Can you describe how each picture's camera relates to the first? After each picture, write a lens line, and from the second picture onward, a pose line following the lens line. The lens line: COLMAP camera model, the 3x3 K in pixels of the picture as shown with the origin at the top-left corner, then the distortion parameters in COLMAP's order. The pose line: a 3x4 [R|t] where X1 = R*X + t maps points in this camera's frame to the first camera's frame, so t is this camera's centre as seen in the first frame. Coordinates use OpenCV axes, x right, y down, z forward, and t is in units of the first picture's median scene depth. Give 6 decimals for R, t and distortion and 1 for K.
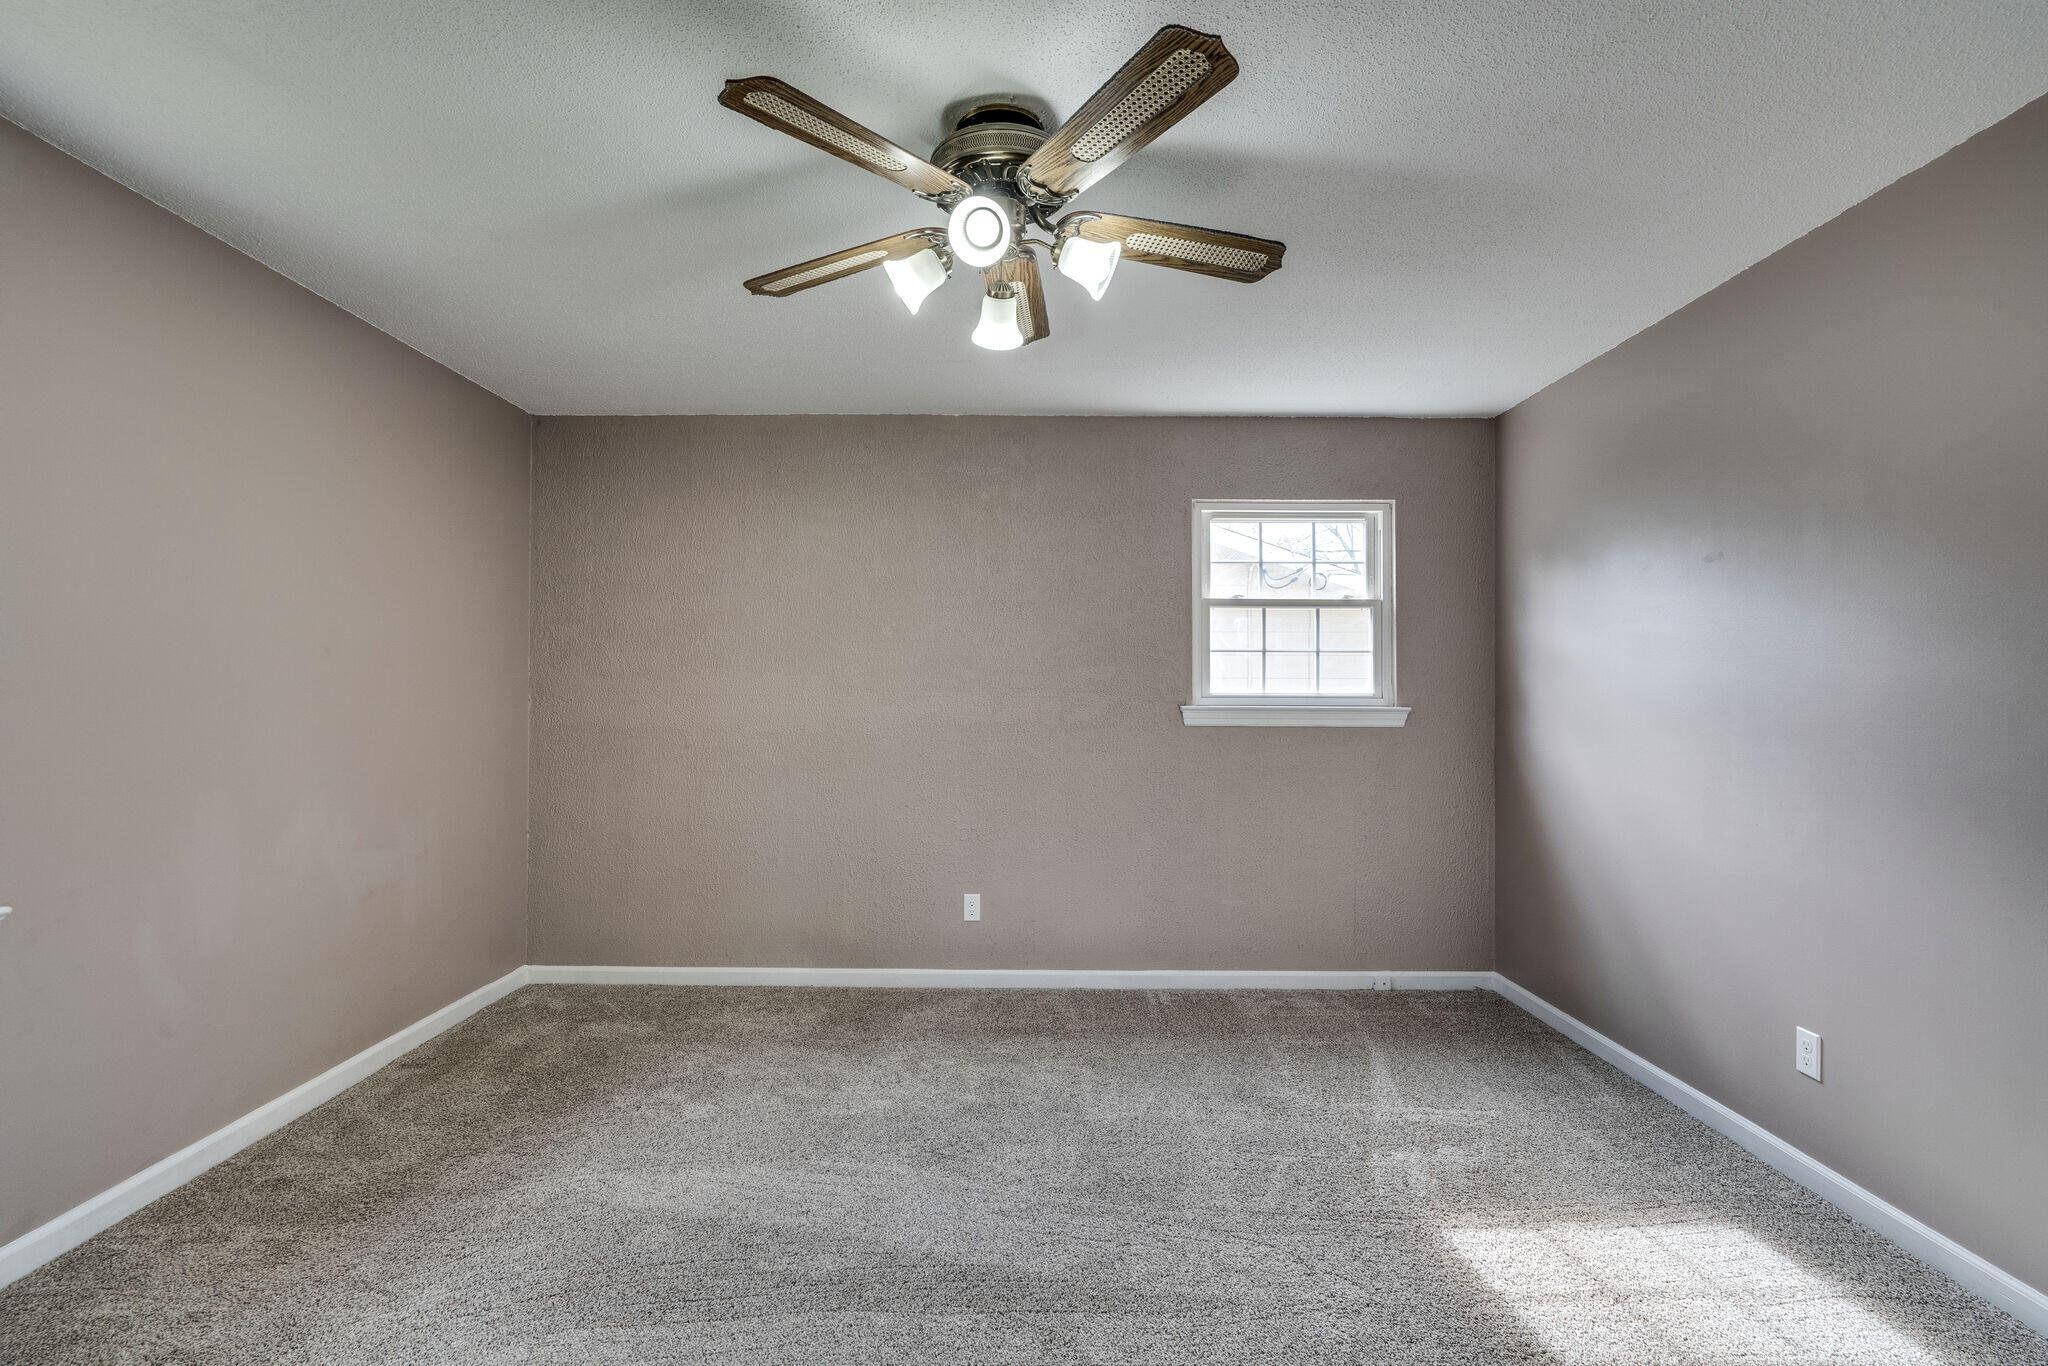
lens RADIAL K [[940.7, 0, 1012.6], [0, 940.7, 685.8], [0, 0, 1]] dist [-0.001962, 0.000641]
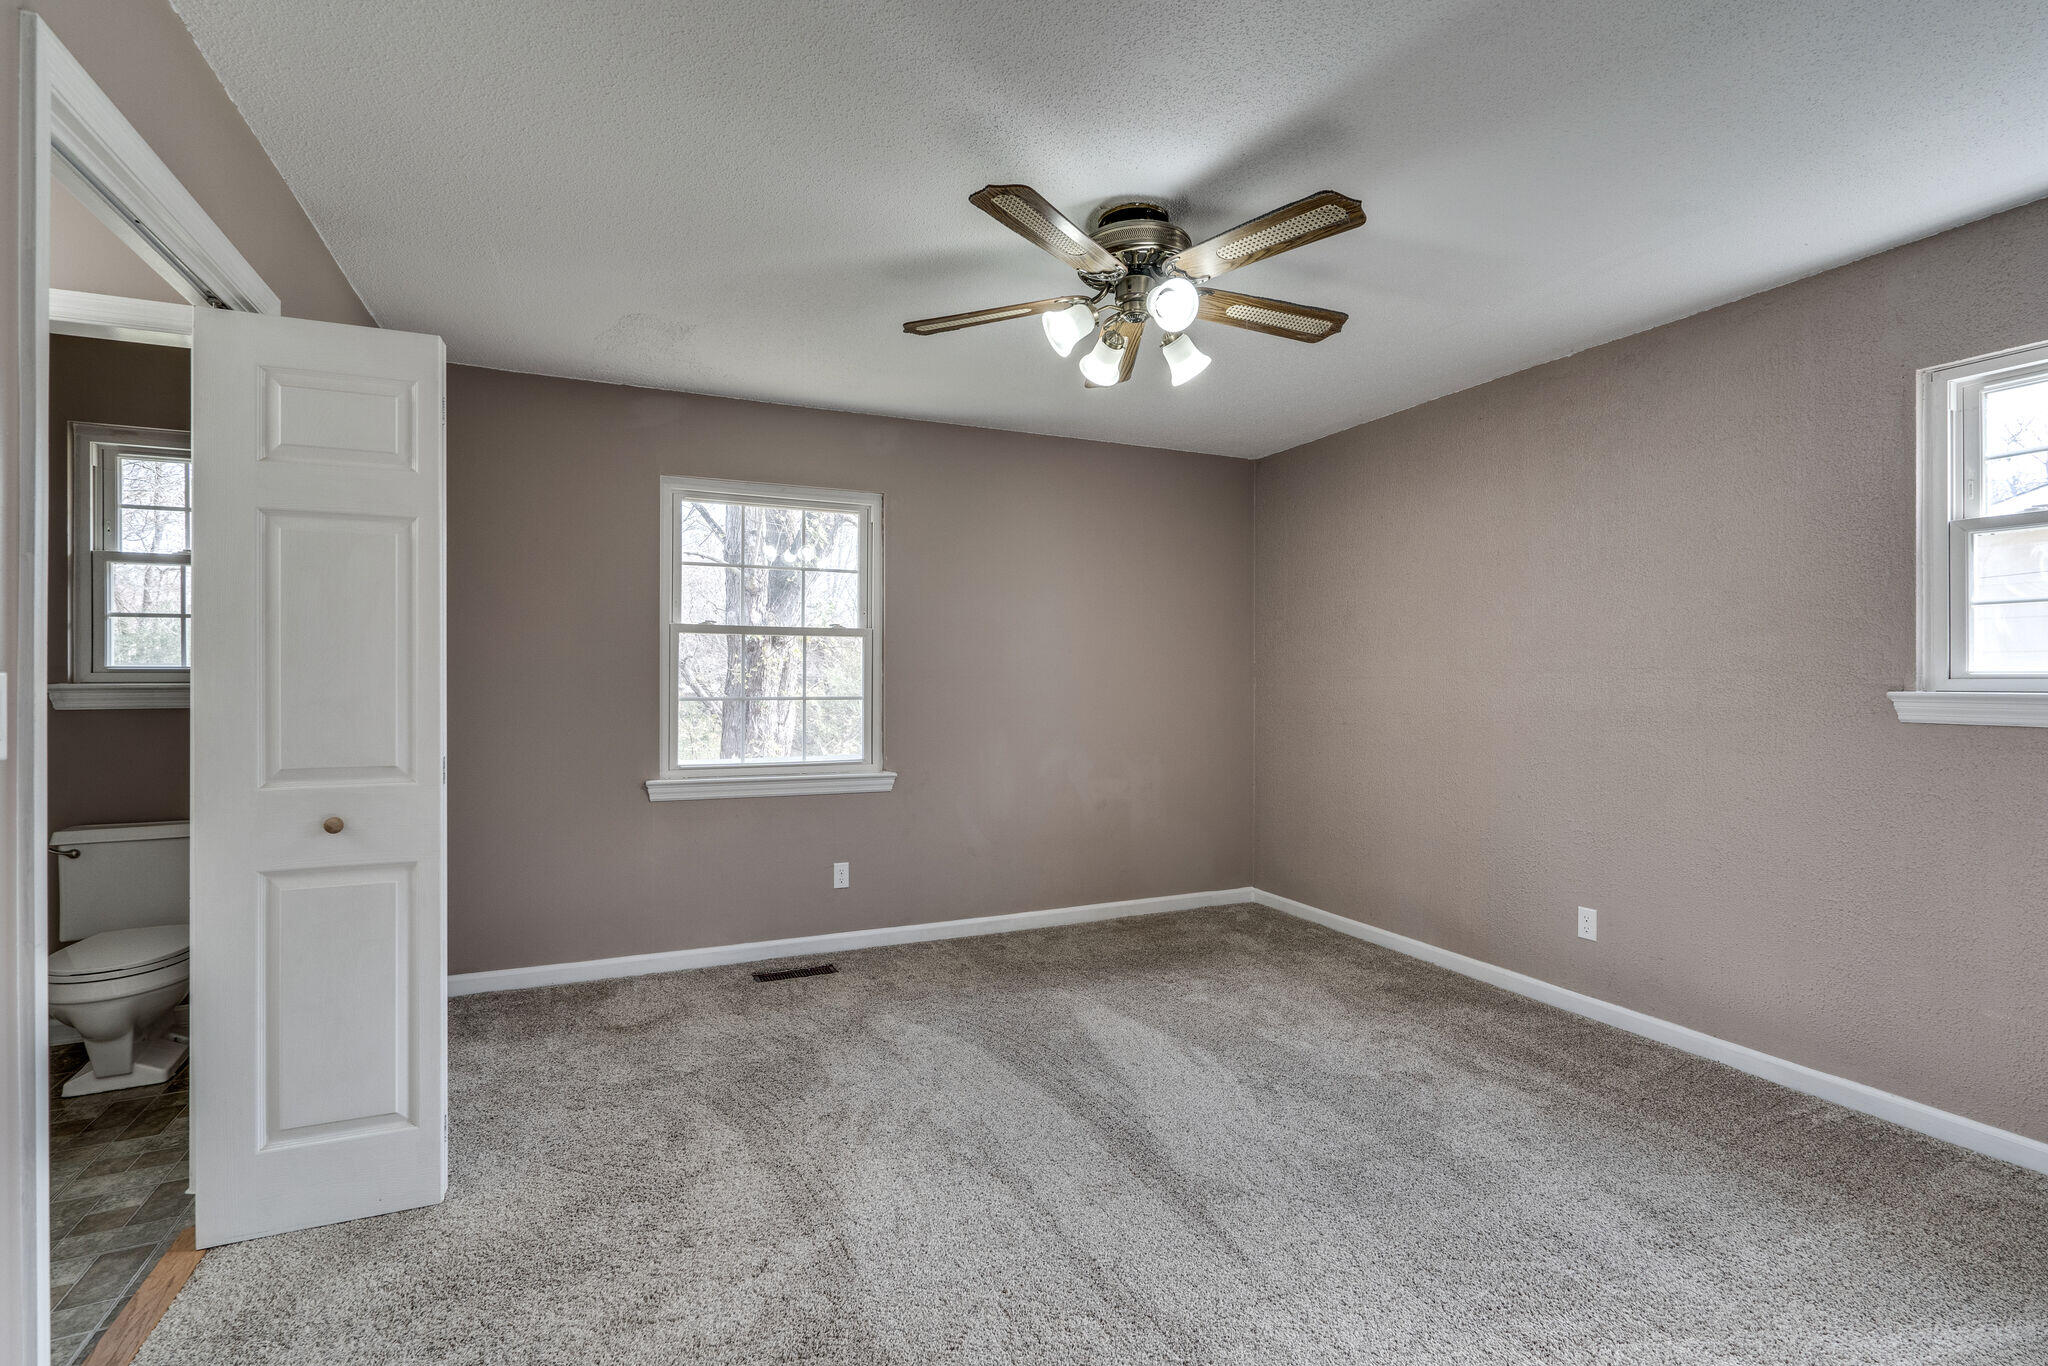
lens RADIAL K [[940.7, 0, 1012.6], [0, 940.7, 685.8], [0, 0, 1]] dist [-0.001962, 0.000641]
pose [[0.399665, 0.002373, -0.916658, 0.639652], [0.012326, 0.999892, 0.007963, 0.005373], [0.916578, -0.014482, 0.399593, 0.212893]]
